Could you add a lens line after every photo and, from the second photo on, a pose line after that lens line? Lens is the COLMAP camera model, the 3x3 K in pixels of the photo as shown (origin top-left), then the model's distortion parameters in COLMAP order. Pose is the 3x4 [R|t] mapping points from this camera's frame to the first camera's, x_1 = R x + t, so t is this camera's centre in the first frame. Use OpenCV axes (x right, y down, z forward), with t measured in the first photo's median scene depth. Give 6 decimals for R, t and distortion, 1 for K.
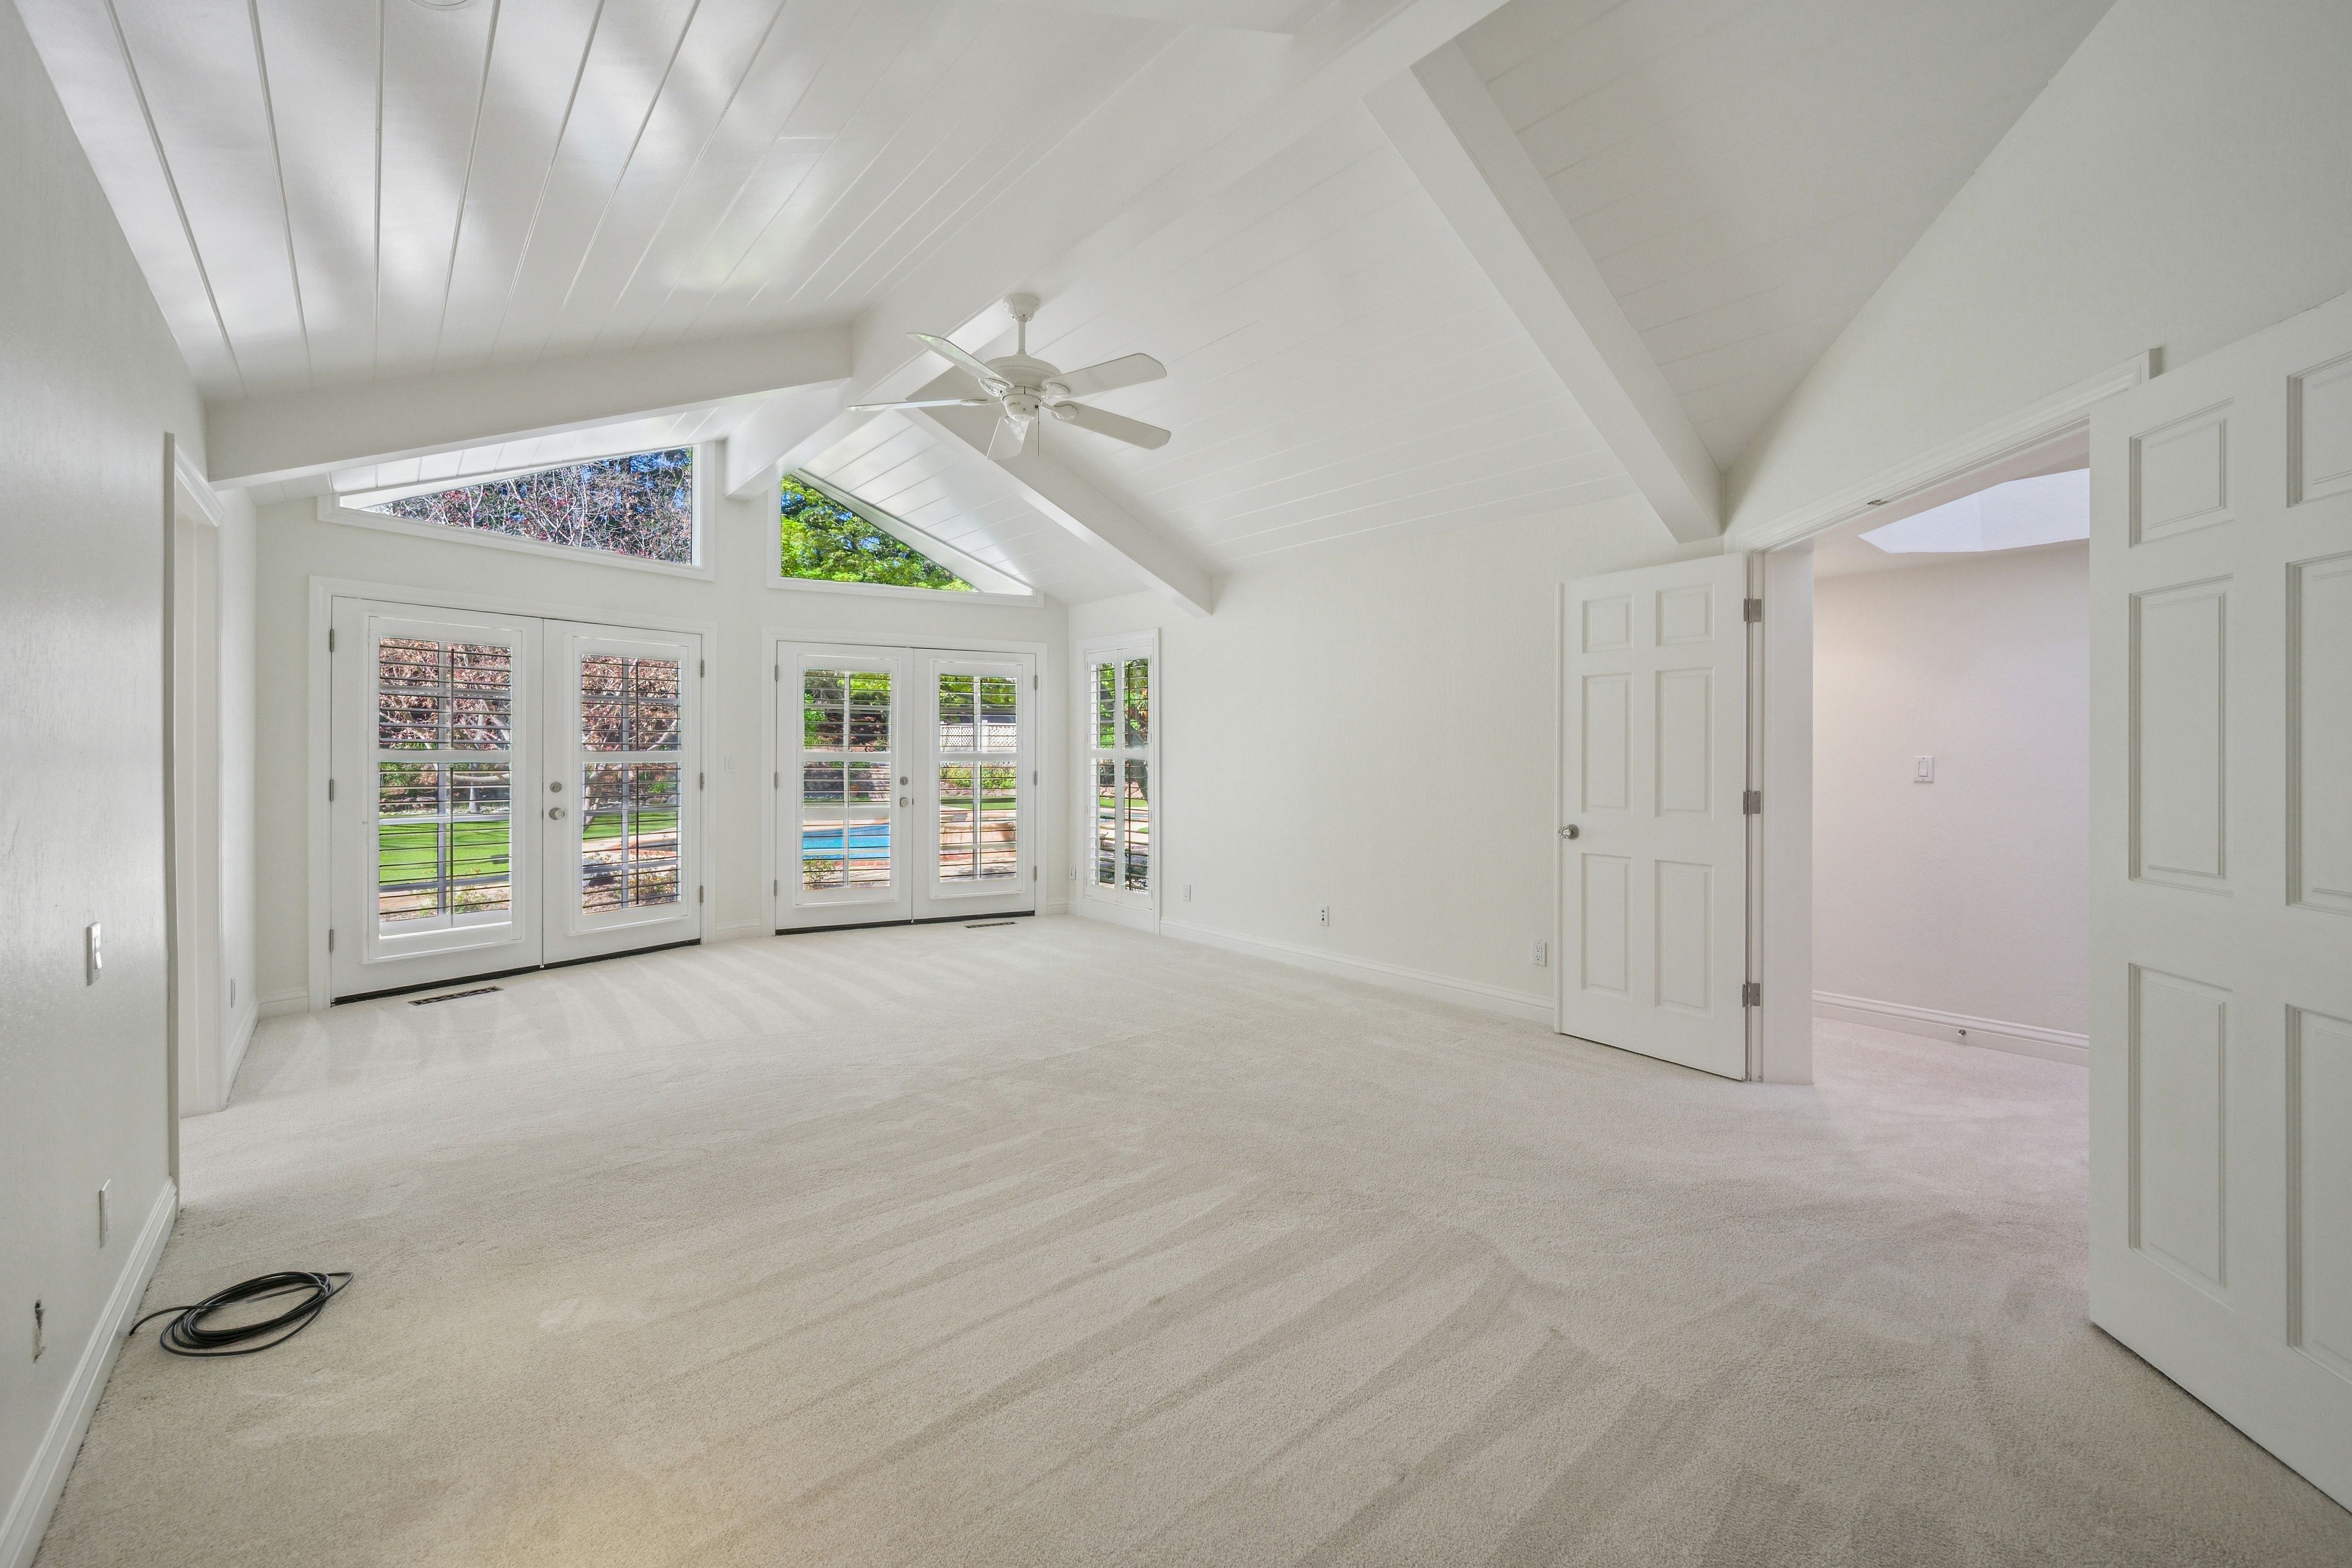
lens RADIAL K [[935.1, 0, 1177.4], [0, 935.1, 766.9], [0, 0, 1]] dist [0.001113, -0.000104]
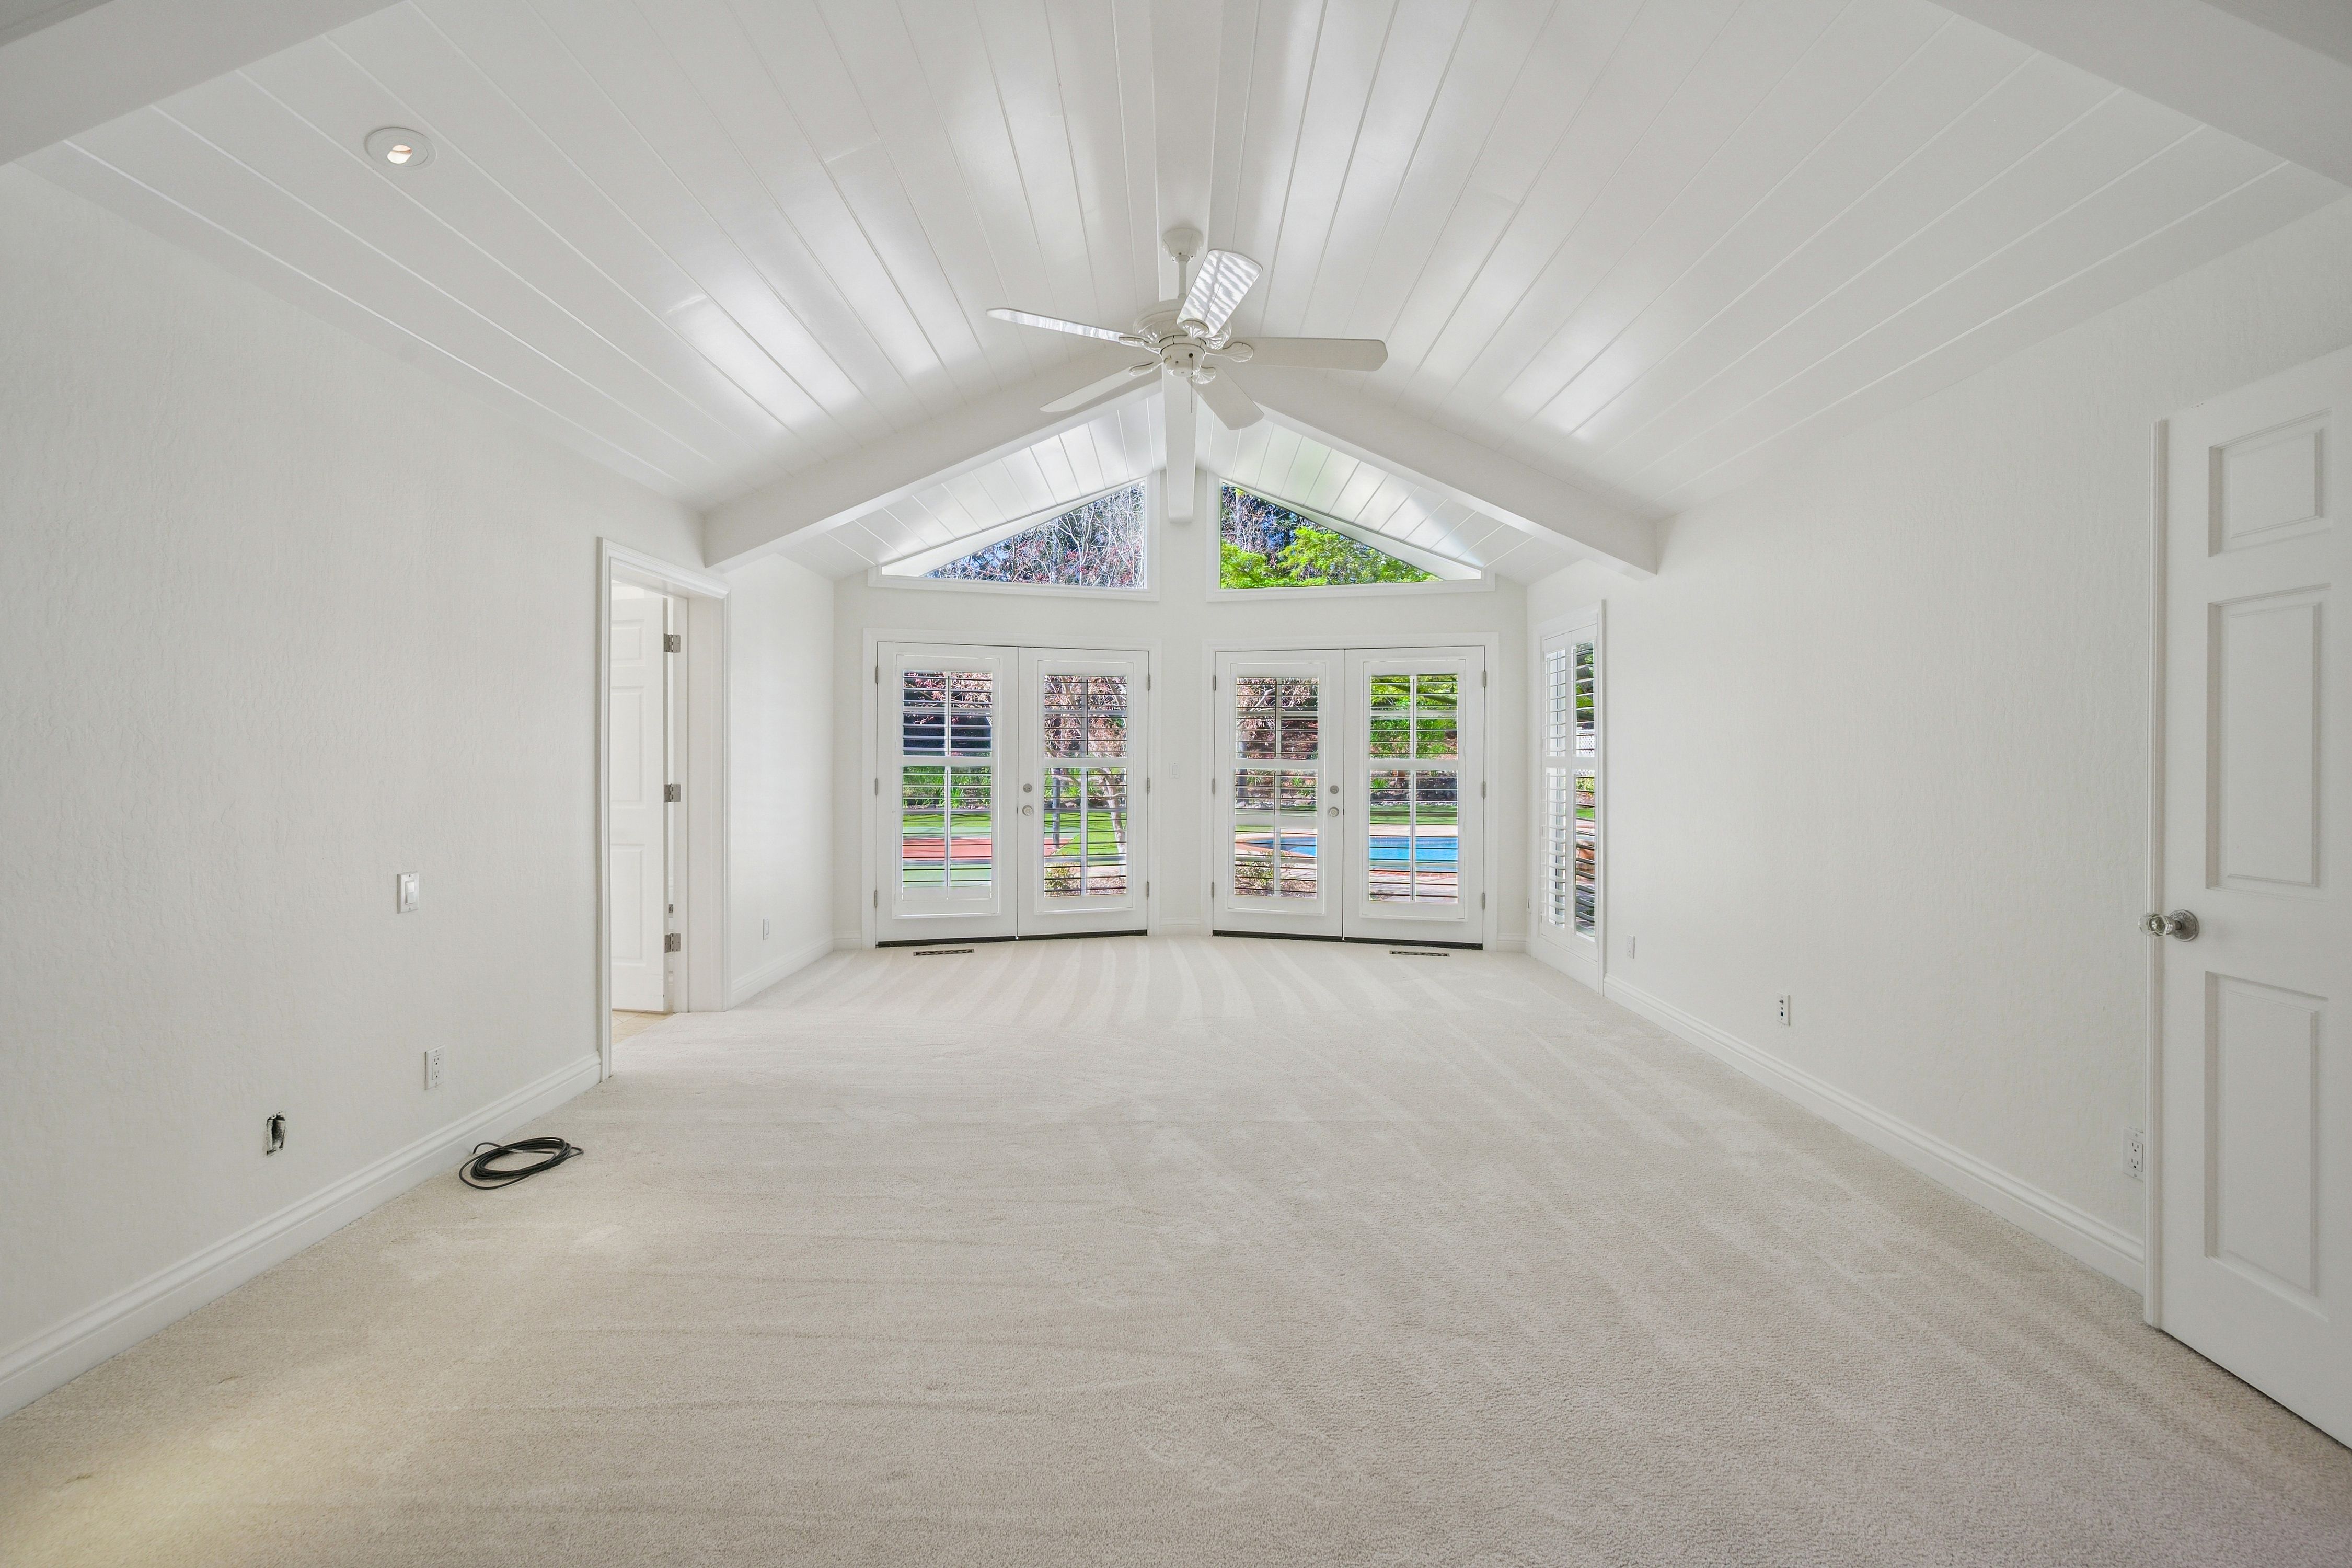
lens RADIAL K [[935.1, 0, 1177.4], [0, 935.1, 766.9], [0, 0, 1]] dist [0.001113, -0.000104]
pose [[0.766946, 0.007402, -0.641668, 0.244801], [-0.012826, 0.999911, -0.003796, -0.003163], [0.641583, 0.011141, 0.766973, 0.212104]]
